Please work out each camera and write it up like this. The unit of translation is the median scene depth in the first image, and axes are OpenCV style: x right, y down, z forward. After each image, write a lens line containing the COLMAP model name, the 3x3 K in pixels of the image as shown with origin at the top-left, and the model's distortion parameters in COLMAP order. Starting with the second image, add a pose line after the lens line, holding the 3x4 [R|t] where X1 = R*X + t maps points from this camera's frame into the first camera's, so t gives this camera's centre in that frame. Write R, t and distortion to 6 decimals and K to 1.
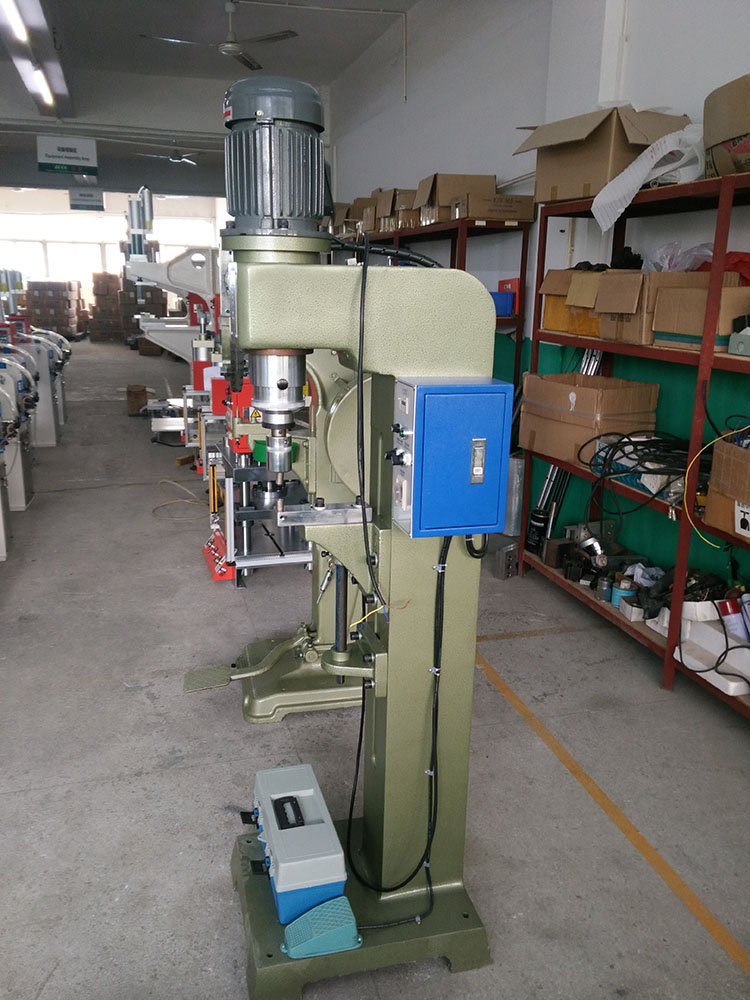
lens RADIAL K [[847.4, 0, 375.0], [0, 847.4, 500.0], [0, 0, 1]] dist [0.076018, 0.004315]
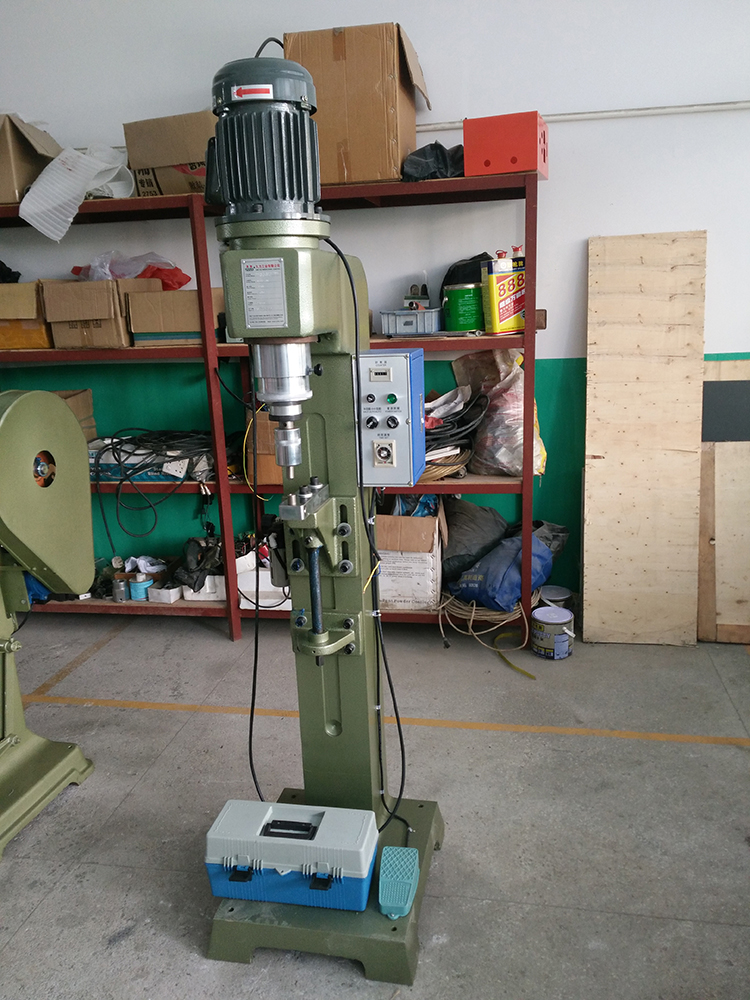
lens RADIAL K [[847.4, 0, 375.0], [0, 847.4, 500.0], [0, 0, 1]] dist [0.076018, 0.004315]
pose [[0.448666, -0.246122, 0.859141, -0.507771], [0.275294, 0.952646, 0.129143, -0.053006], [-0.850243, 0.178574, 0.495176, 0.247189]]
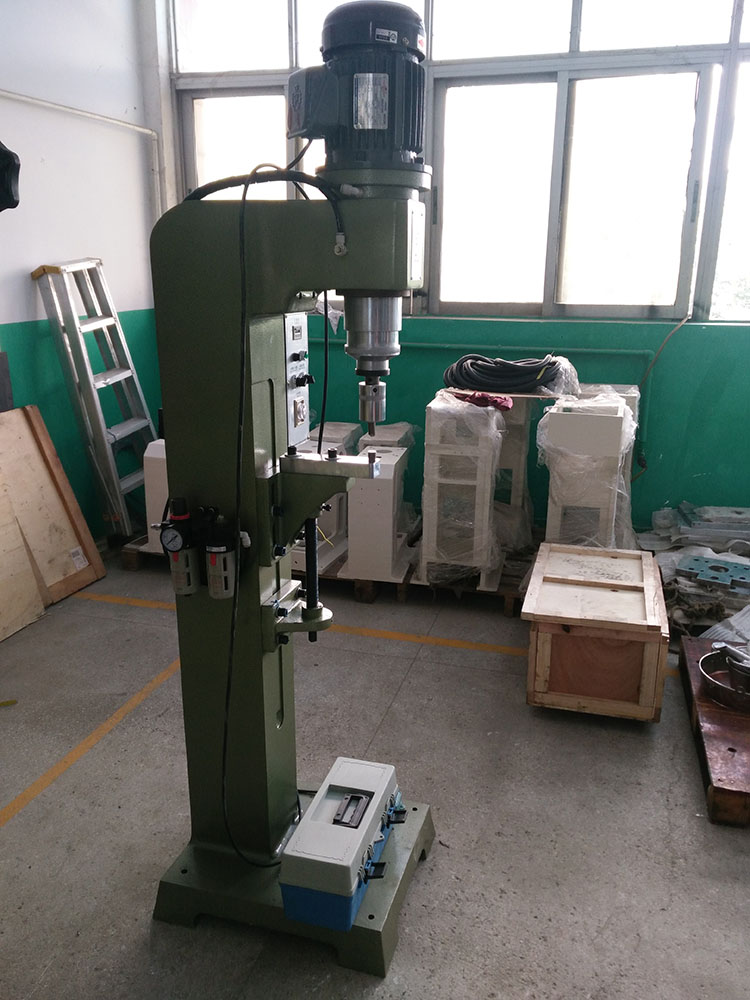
lens RADIAL K [[847.4, 0, 375.0], [0, 847.4, 500.0], [0, 0, 1]] dist [0.076018, 0.004315]
pose [[-0.843881, -0.162978, 0.511177, -0.347849], [0.122843, 0.868748, 0.479778, -0.228351], [-0.522278, 0.467671, -0.713099, 0.948206]]
